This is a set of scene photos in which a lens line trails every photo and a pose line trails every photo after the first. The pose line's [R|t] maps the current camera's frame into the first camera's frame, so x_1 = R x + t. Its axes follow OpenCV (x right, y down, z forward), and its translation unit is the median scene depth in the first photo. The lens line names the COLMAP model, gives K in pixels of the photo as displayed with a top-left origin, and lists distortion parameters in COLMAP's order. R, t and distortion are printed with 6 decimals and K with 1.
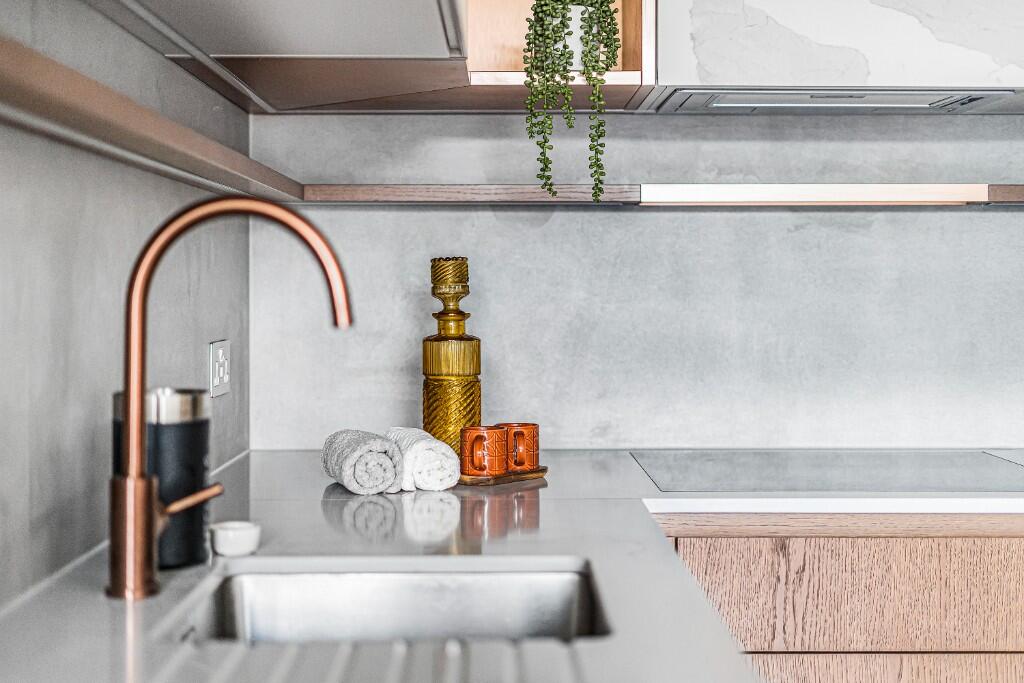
lens RADIAL K [[1535.0, 0, 518.0], [0, 1535.0, 264.6], [0, 0, 1]] dist [0.050879, 0.000000]
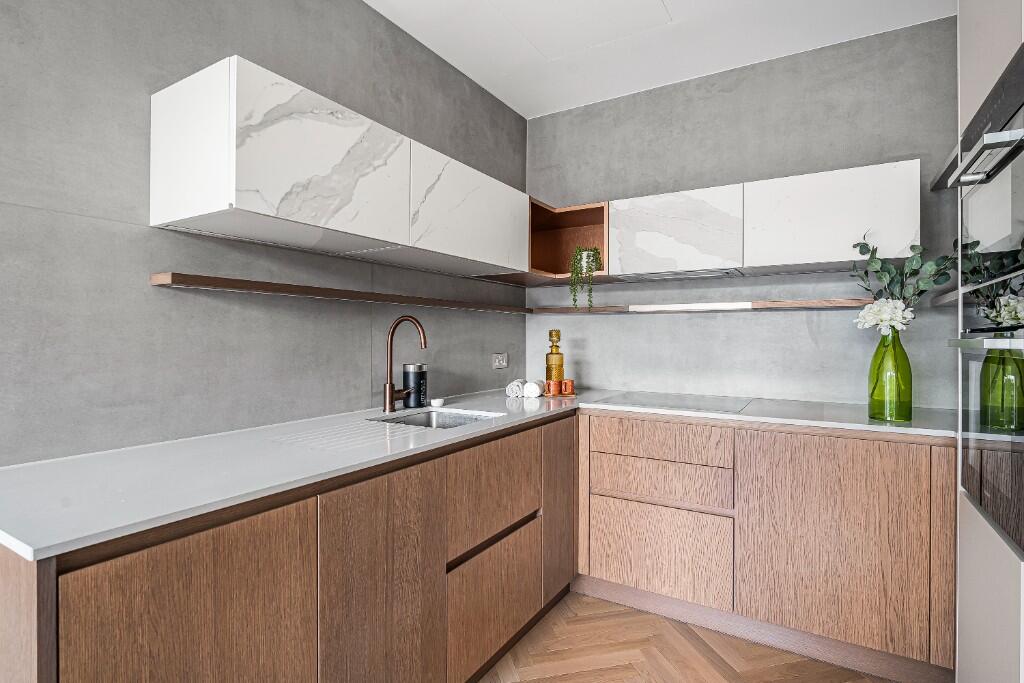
lens RADIAL K [[513.7, 0, 519.0], [0, 513.7, 338.0], [0, 0, 1]] dist [0.007424, 0.000889]
pose [[0.850558, 0.003700, -0.525869, 0.481450], [0.003770, 0.999907, 0.013132, -0.001615], [0.525868, -0.013152, 0.850464, 0.001378]]
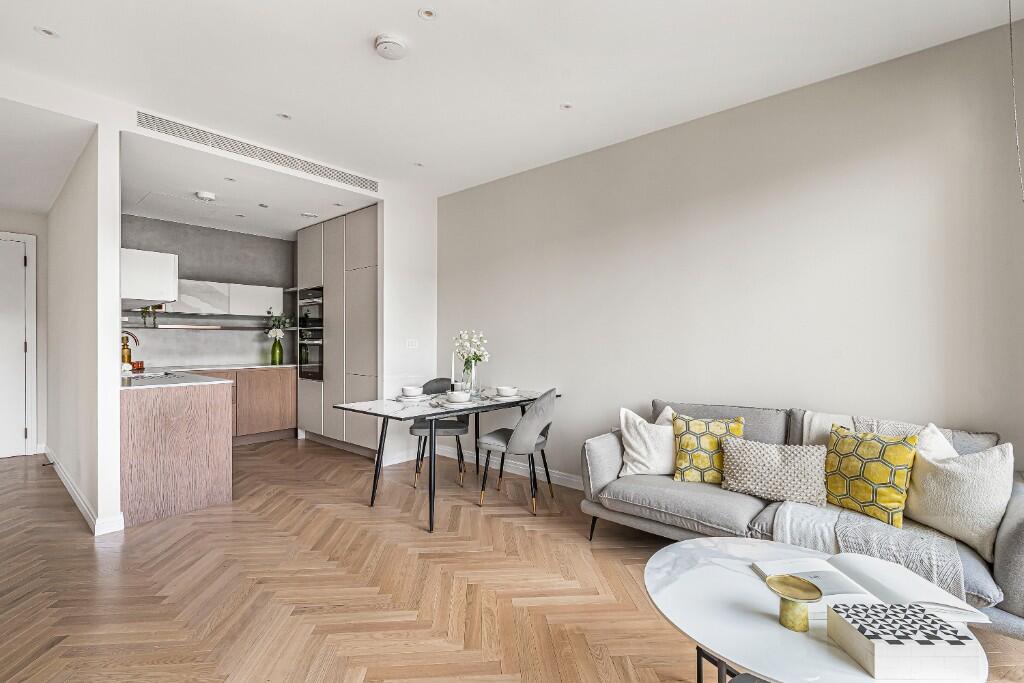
lens RADIAL K [[479.8, 0, 510.3], [0, 479.8, 345.2], [0, 0, 1]] dist [0.043954, -0.003318]
pose [[0.676633, -0.004731, 0.736305, -0.471045], [-0.012925, 0.999749, 0.018302, -0.026067], [-0.736207, -0.021900, 0.676402, -1.589106]]
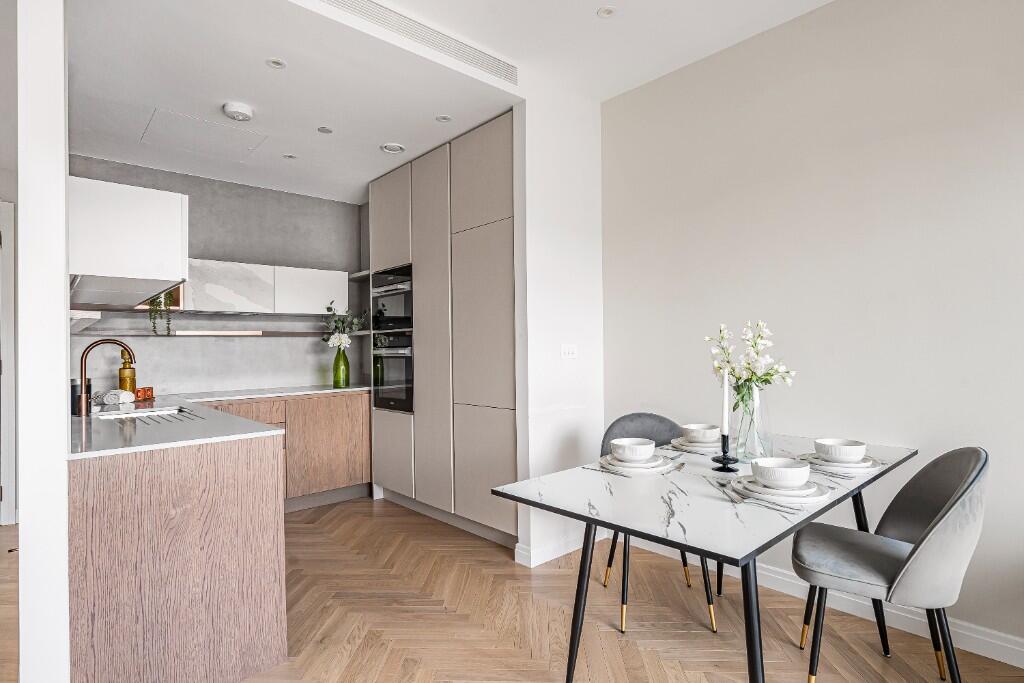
lens RADIAL K [[538.1, 0, 511.9], [0, 538.1, 345.0], [0, 0, 1]] dist [0.002462, 0.001097]
pose [[0.749910, -0.009713, 0.661469, -0.226766], [0.009434, 0.999948, 0.003988, -0.011878], [-0.661473, 0.003249, 0.749962, -0.787008]]
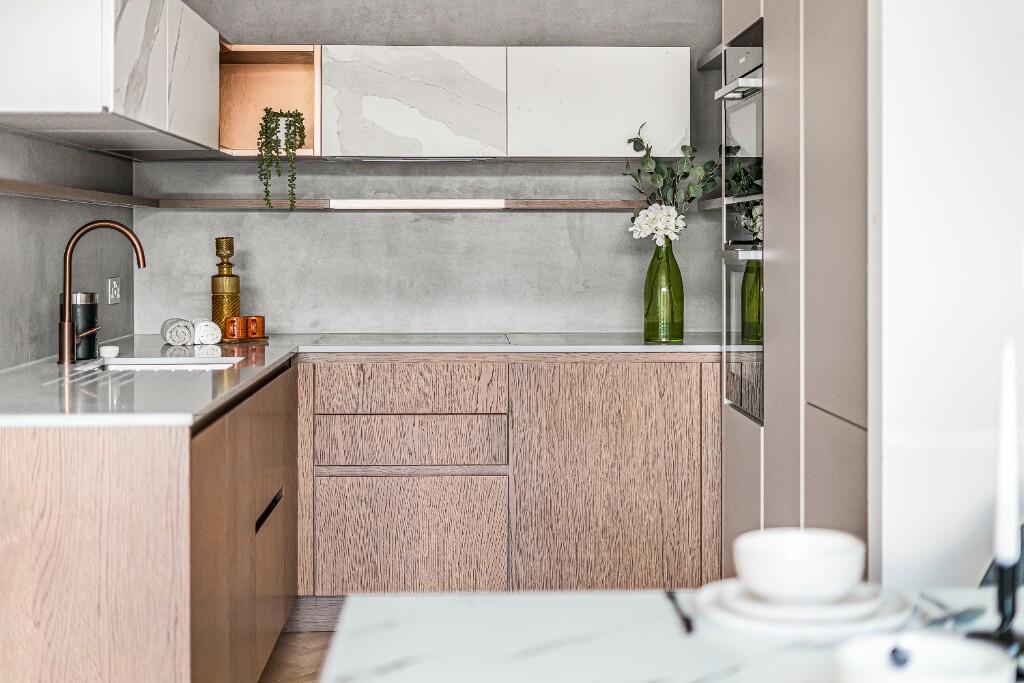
lens RADIAL K [[1535.0, 0, 497.4], [0, 1535.0, 266.9], [0, 0, 1]] dist [0.050879, 0.000000]
pose [[0.999968, -0.000004, 0.008061, 0.309391], [-0.000241, 0.999536, 0.030458, -0.028091], [-0.008057, -0.030459, 0.999504, -1.091671]]
